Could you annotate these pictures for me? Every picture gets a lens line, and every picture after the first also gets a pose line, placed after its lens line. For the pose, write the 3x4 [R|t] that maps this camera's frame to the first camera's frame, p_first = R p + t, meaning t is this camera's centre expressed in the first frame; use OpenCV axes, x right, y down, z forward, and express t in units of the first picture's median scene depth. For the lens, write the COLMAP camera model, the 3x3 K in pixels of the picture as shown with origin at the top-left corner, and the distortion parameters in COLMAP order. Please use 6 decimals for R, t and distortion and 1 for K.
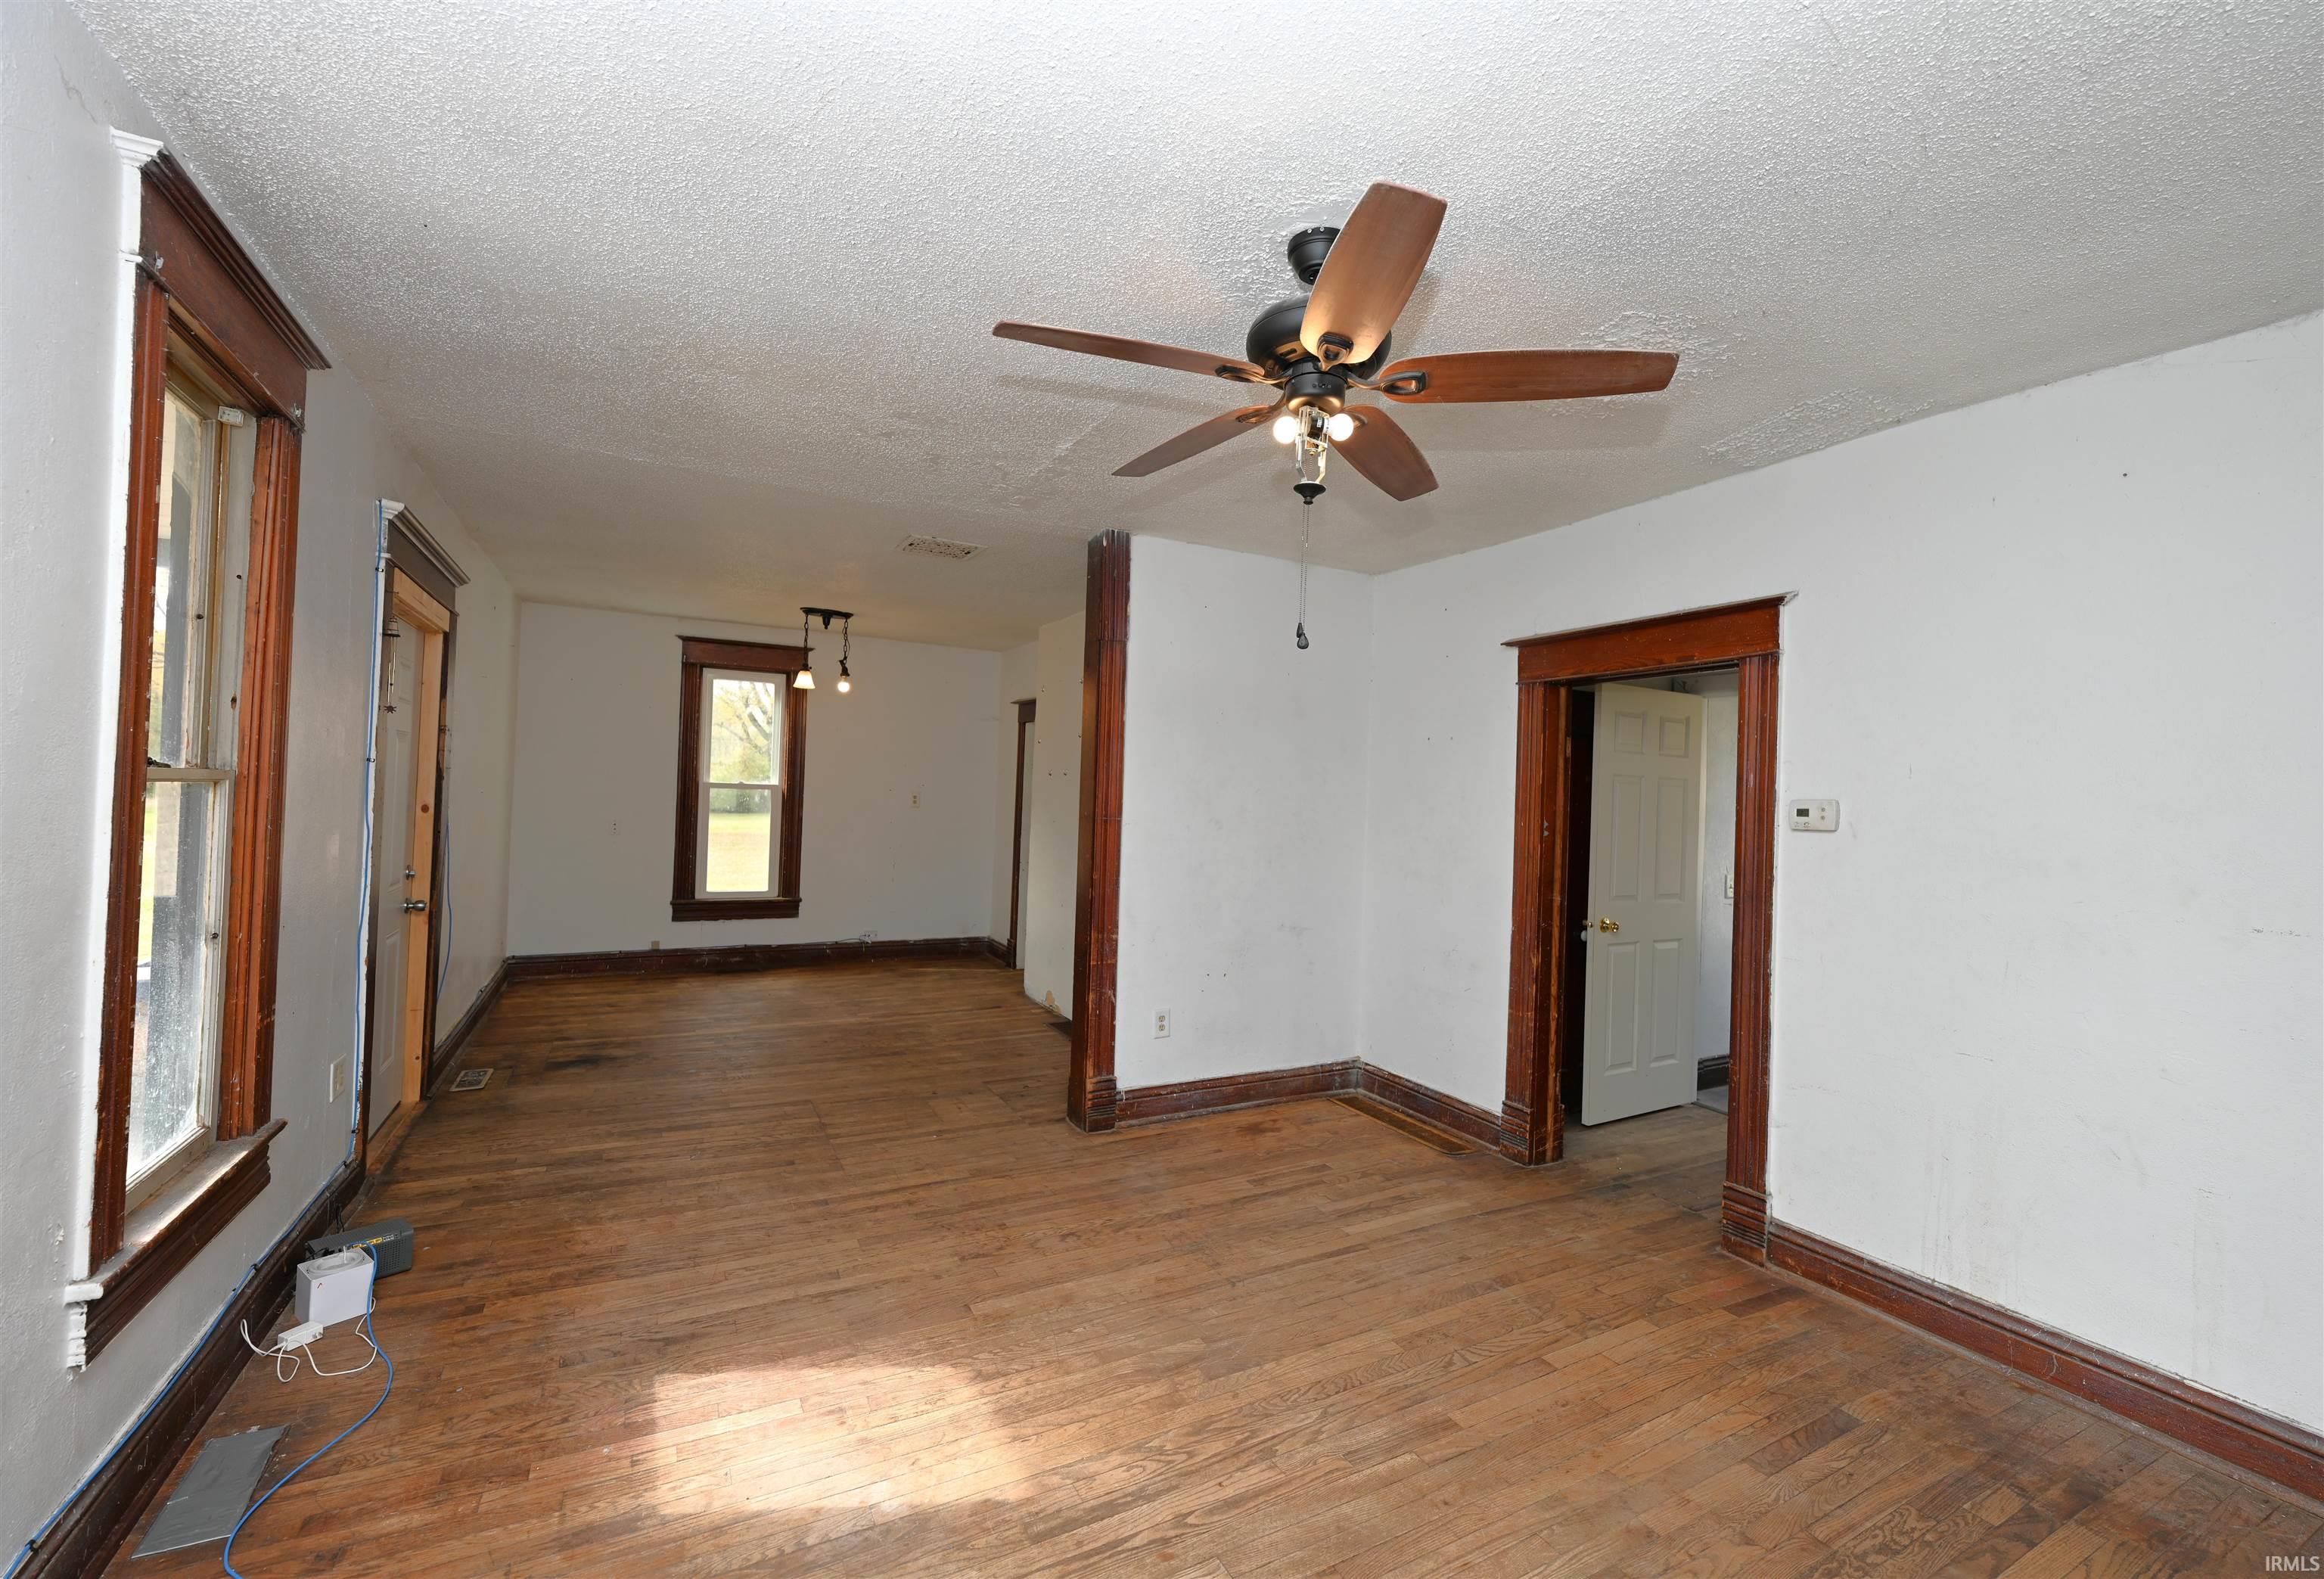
lens RADIAL K [[955.1, 0, 1161.7], [0, 955.1, 784.3], [0, 0, 1]] dist [0.000229, 0.000006]
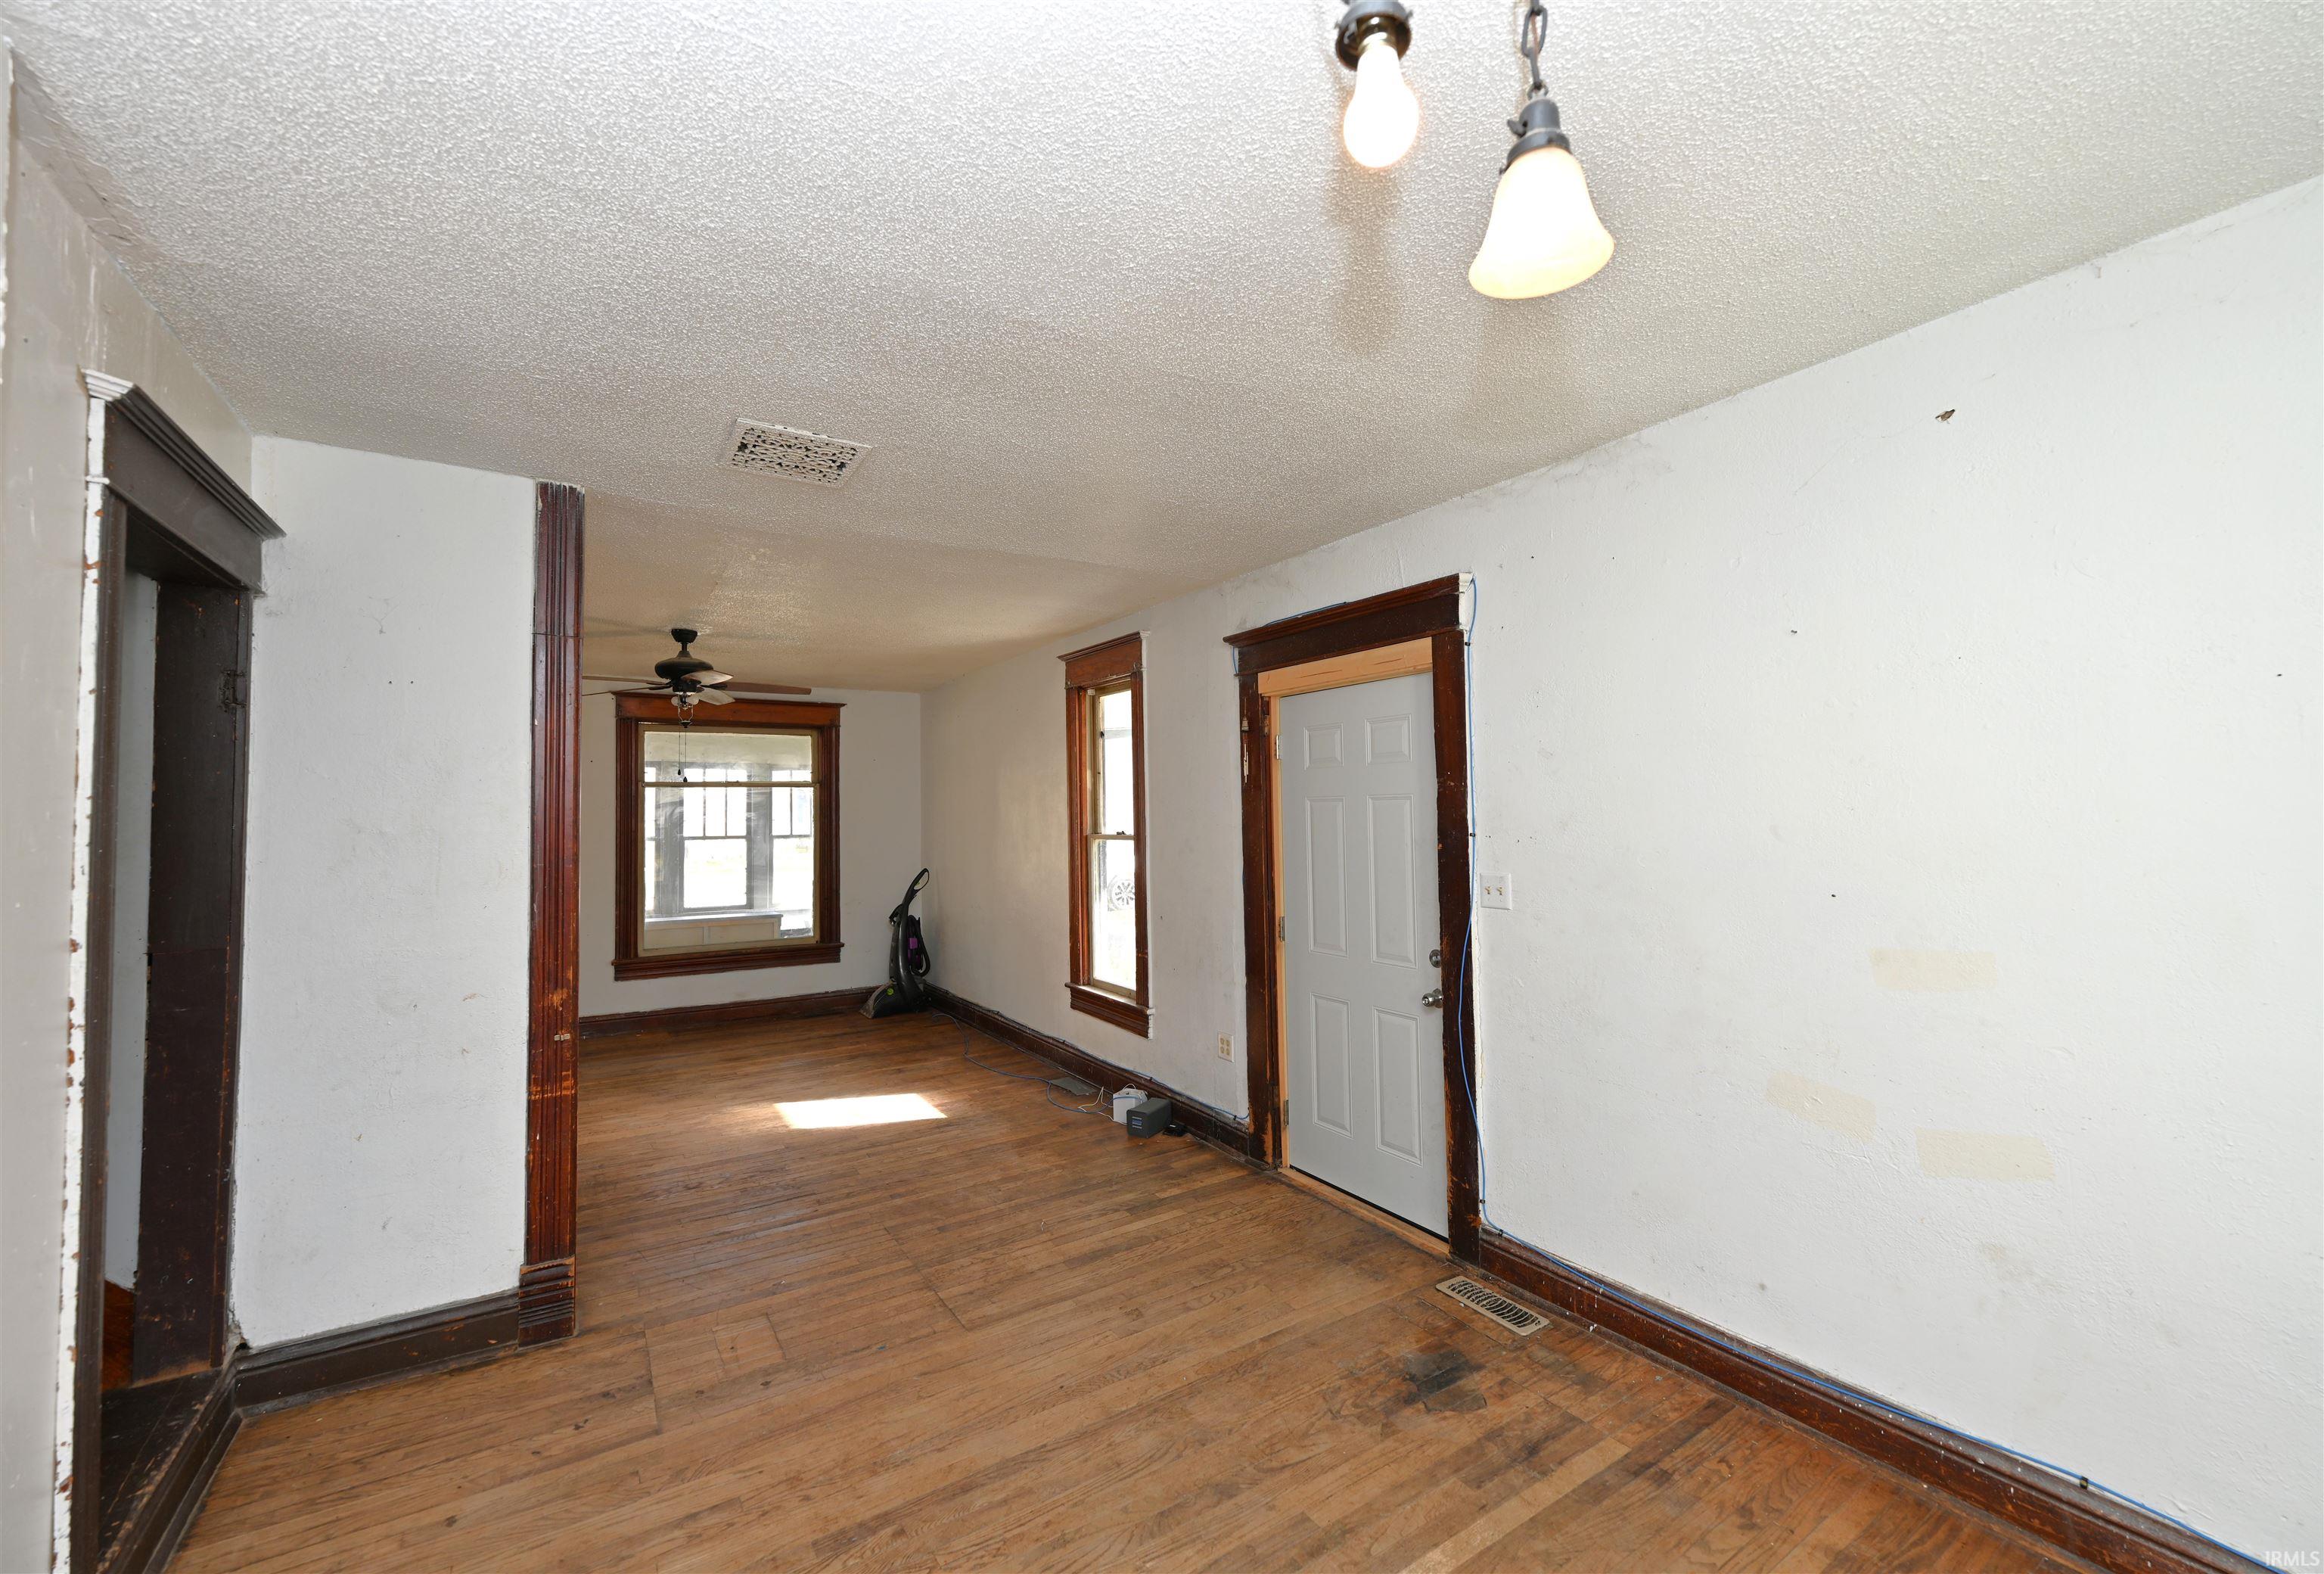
lens RADIAL K [[916.4, 0, 1162.3], [0, 916.4, 788.9], [0, 0, 1]] dist [-0.000145, -0.000122]
pose [[-0.996483, -0.022472, -0.080724, -0.570677], [-0.018607, 0.998659, -0.048312, -0.016589], [0.081701, -0.046640, -0.995565, 2.137356]]
